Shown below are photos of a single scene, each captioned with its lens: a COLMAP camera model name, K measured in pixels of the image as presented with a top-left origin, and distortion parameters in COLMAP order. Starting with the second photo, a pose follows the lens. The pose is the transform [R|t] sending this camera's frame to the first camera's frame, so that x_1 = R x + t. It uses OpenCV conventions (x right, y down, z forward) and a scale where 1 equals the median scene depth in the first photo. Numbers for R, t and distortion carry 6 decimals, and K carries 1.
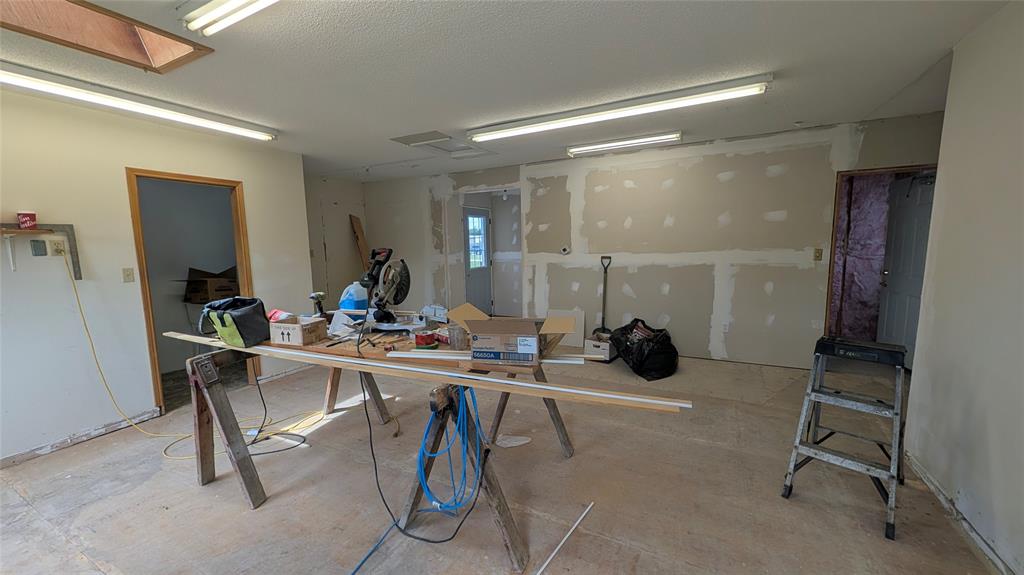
lens RADIAL K [[393.5, 0, 508.8], [0, 393.5, 288.7], [0, 0, 1]] dist [0.003682, 0.000016]
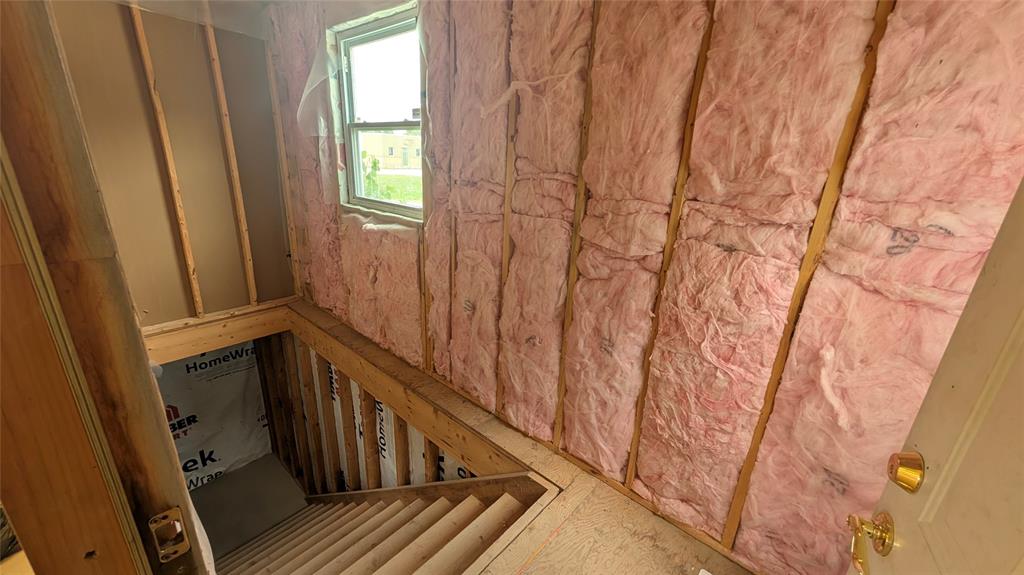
lens RADIAL K [[393.5, 0, 511.5], [0, 393.5, 287.6], [0, 0, 1]] dist [0.003682, 0.000016]
pose [[0.967305, 0.138641, -0.212365, 0.743248], [-0.093364, 0.973214, 0.210090, -0.104907], [0.235803, -0.183394, 0.954339, 0.748846]]
